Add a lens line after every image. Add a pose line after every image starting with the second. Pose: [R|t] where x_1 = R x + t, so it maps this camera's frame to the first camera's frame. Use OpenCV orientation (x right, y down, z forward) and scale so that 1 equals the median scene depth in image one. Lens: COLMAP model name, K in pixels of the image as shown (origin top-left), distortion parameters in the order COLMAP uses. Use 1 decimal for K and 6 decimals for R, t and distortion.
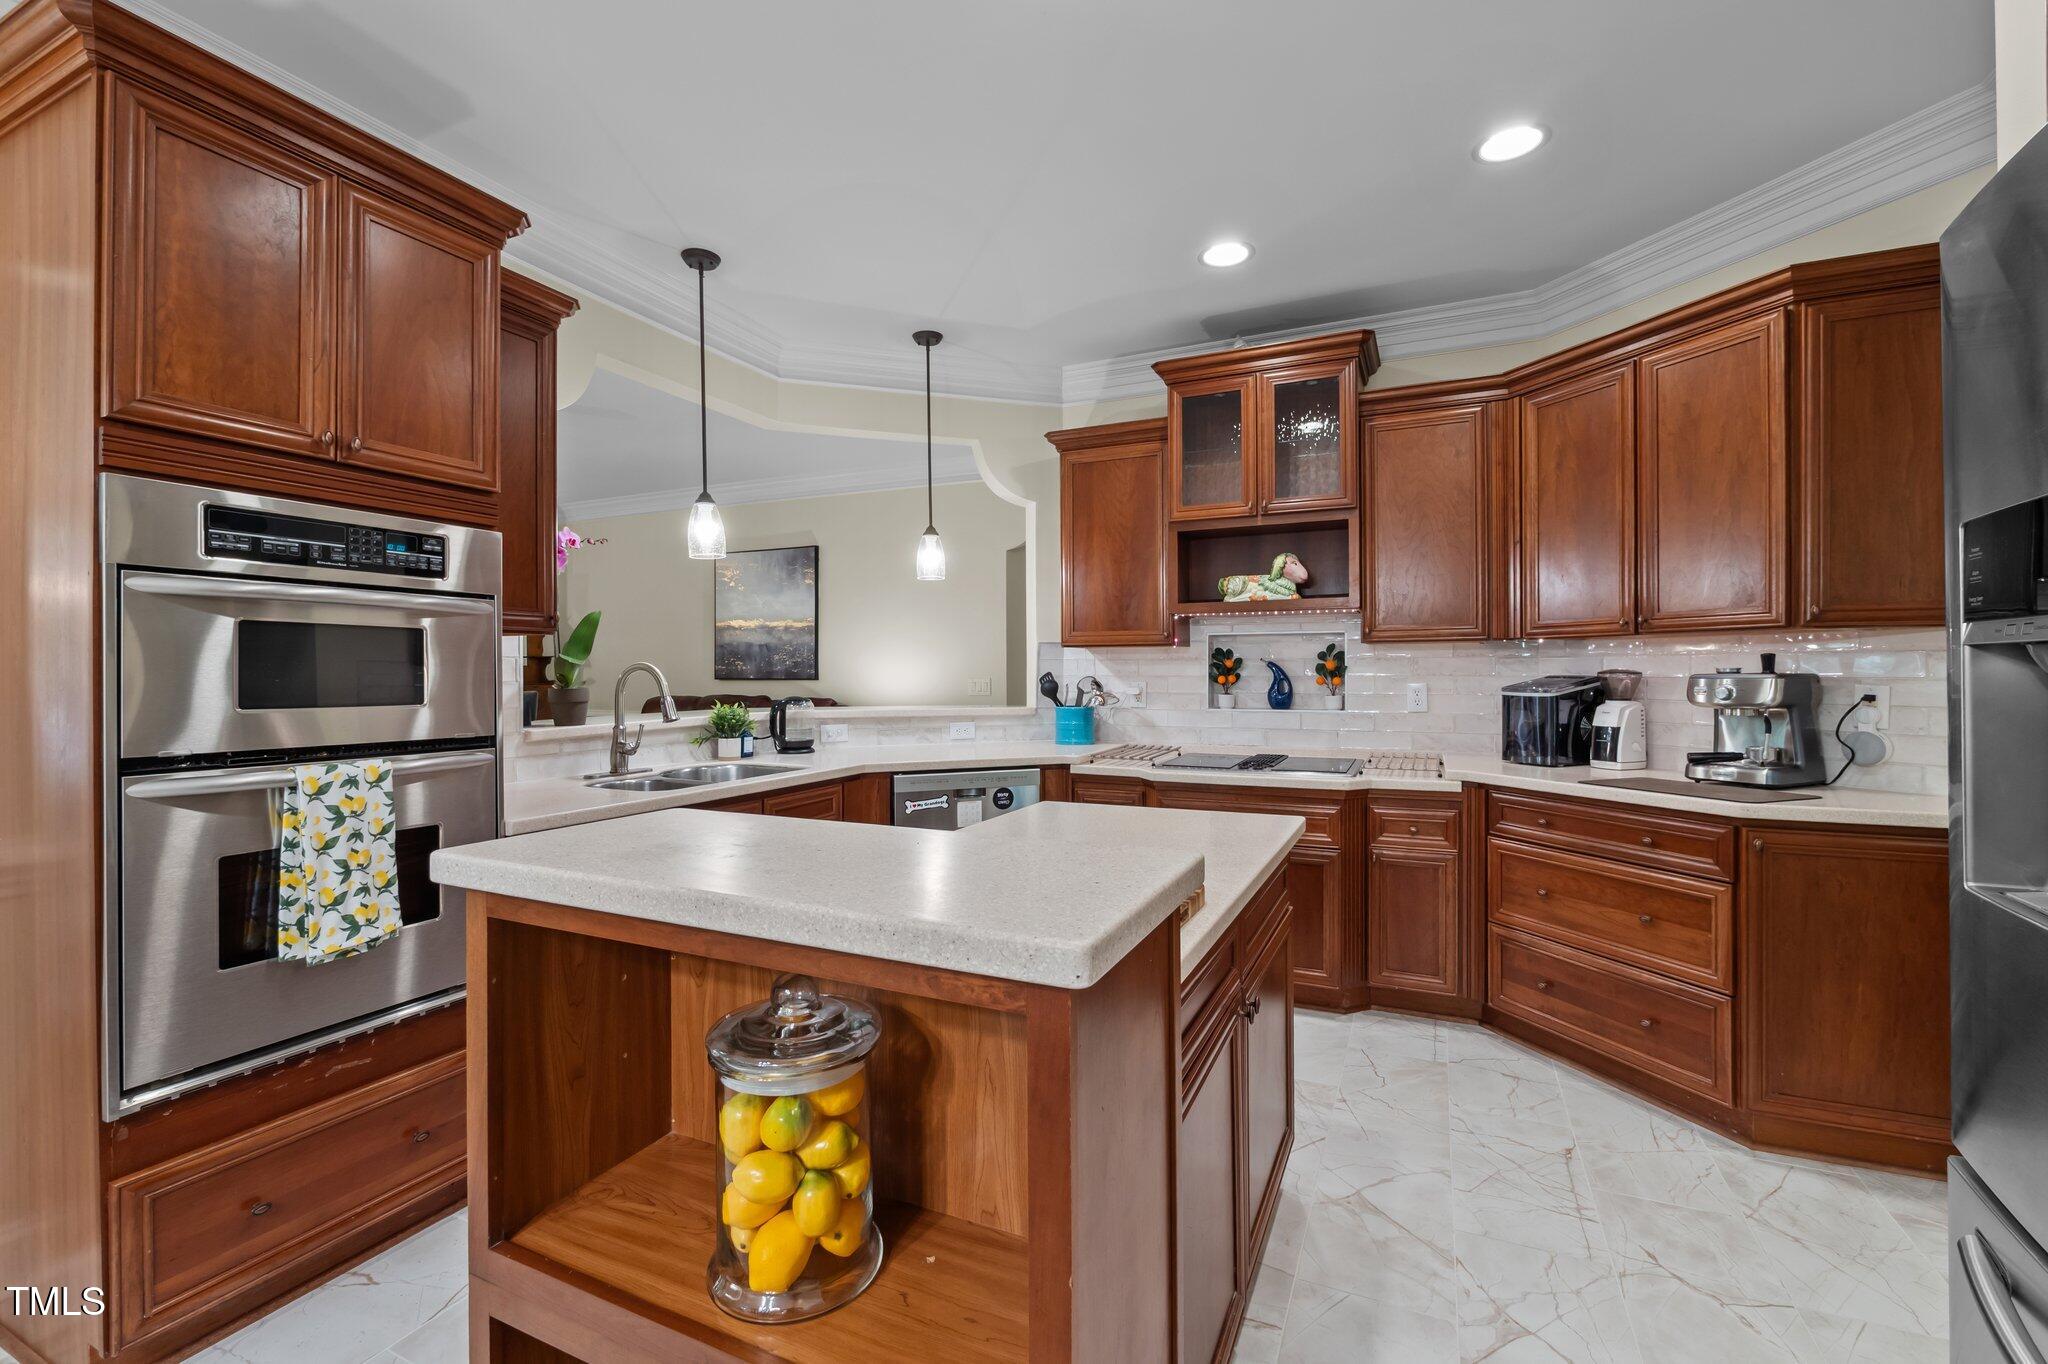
lens RADIAL K [[846.2, 0, 1022.6], [0, 846.2, 677.3], [0, 0, 1]] dist [-0.005344, 0.000423]
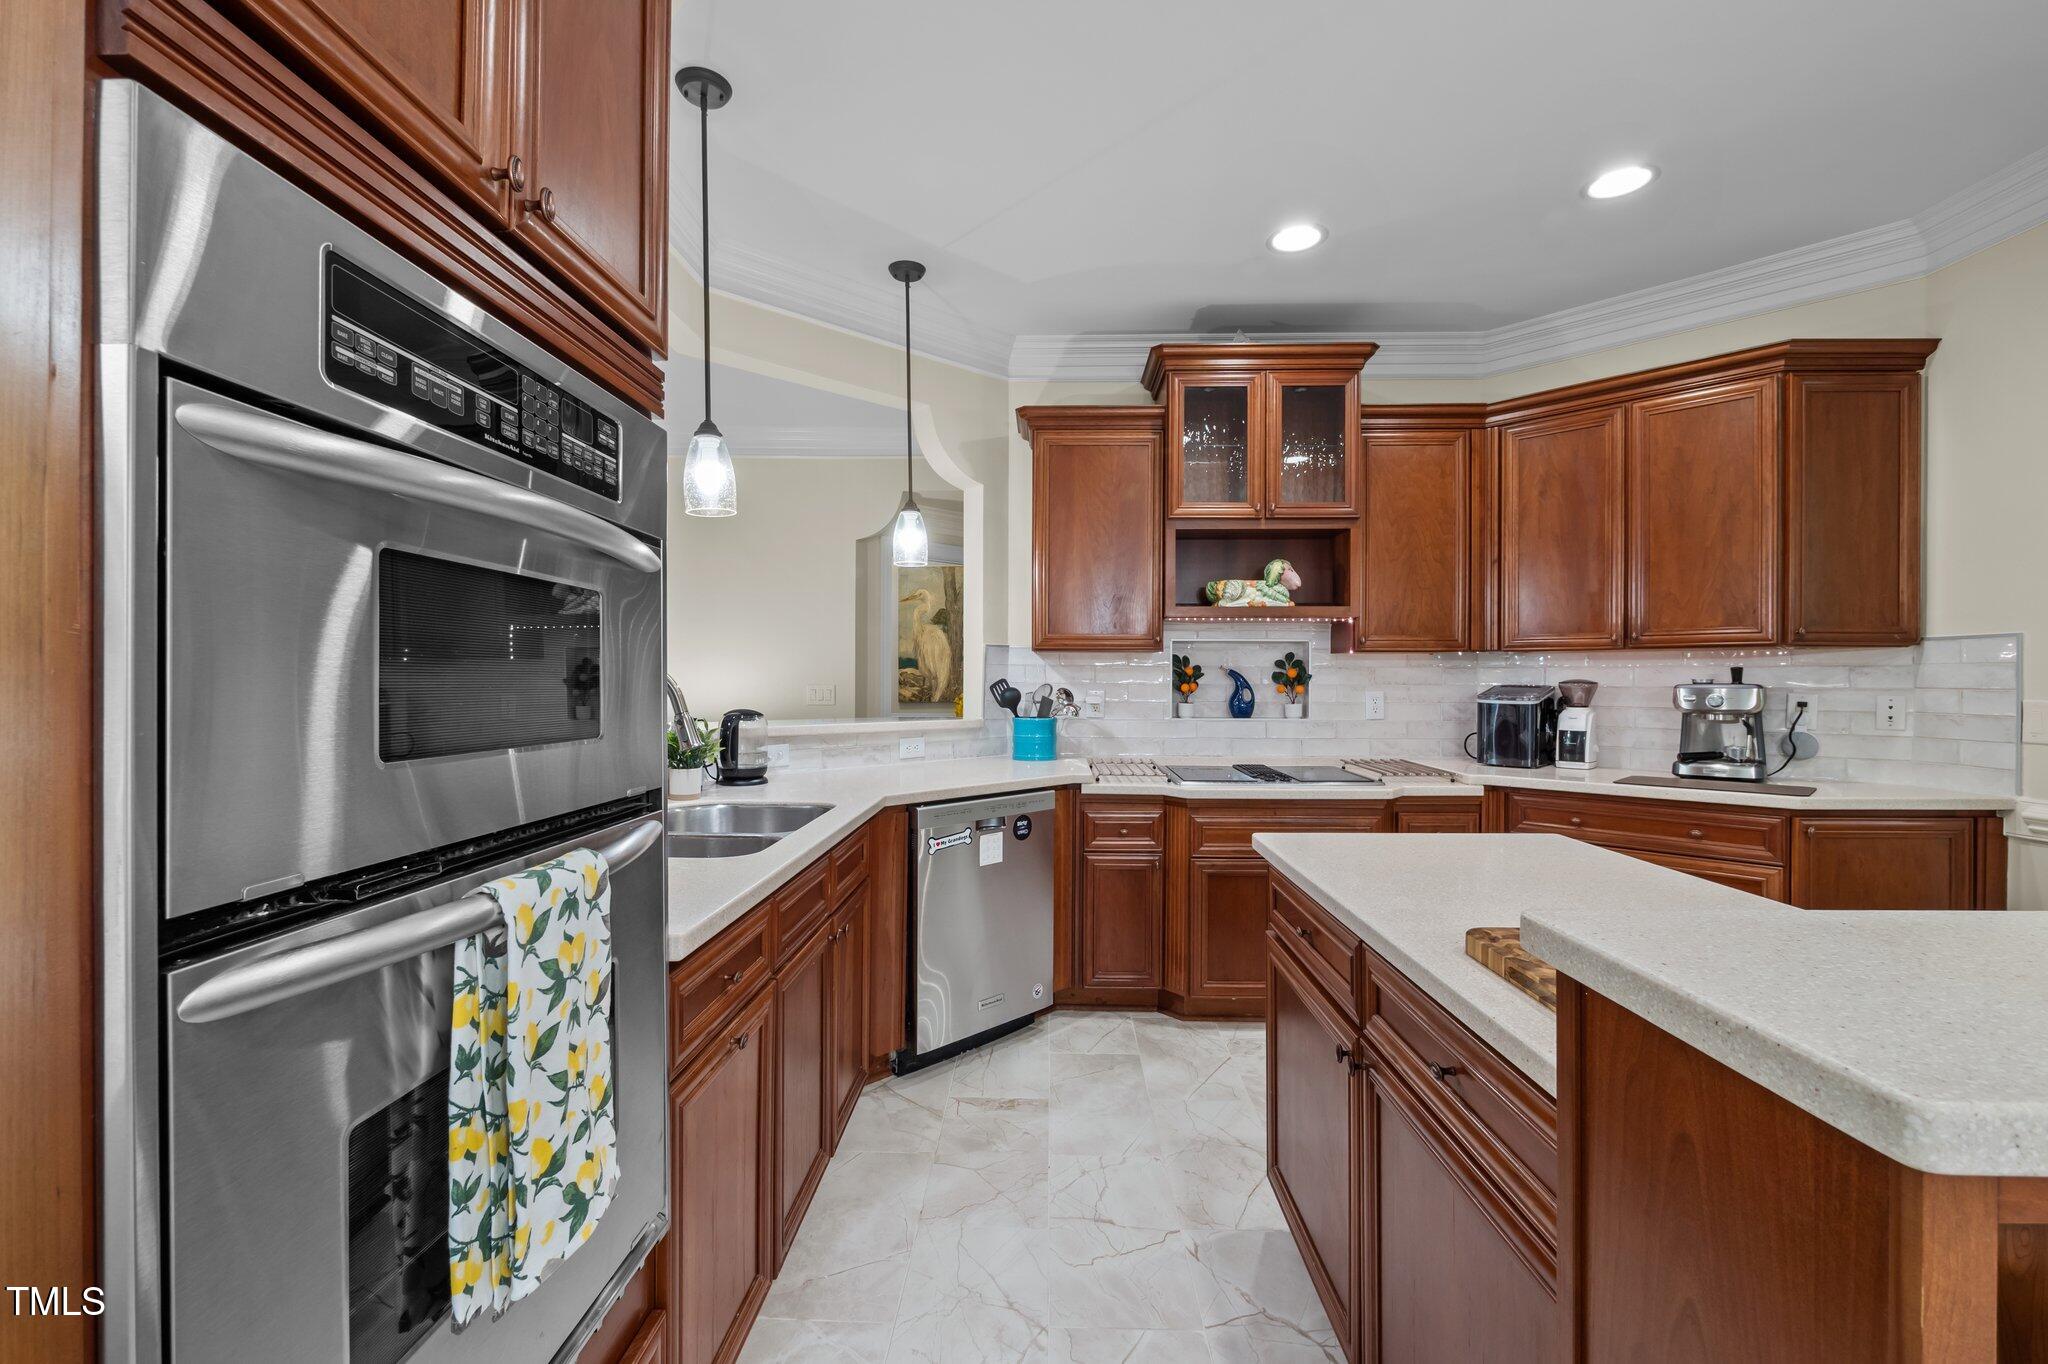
lens RADIAL K [[846.2, 0, 1026.5], [0, 846.2, 682.1], [0, 0, 1]] dist [-0.005344, 0.000423]
pose [[0.920214, 0.003935, 0.391397, -0.365582], [-0.003073, 0.999991, -0.002828, -0.000615], [-0.391404, 0.001400, 0.920218, 0.224823]]
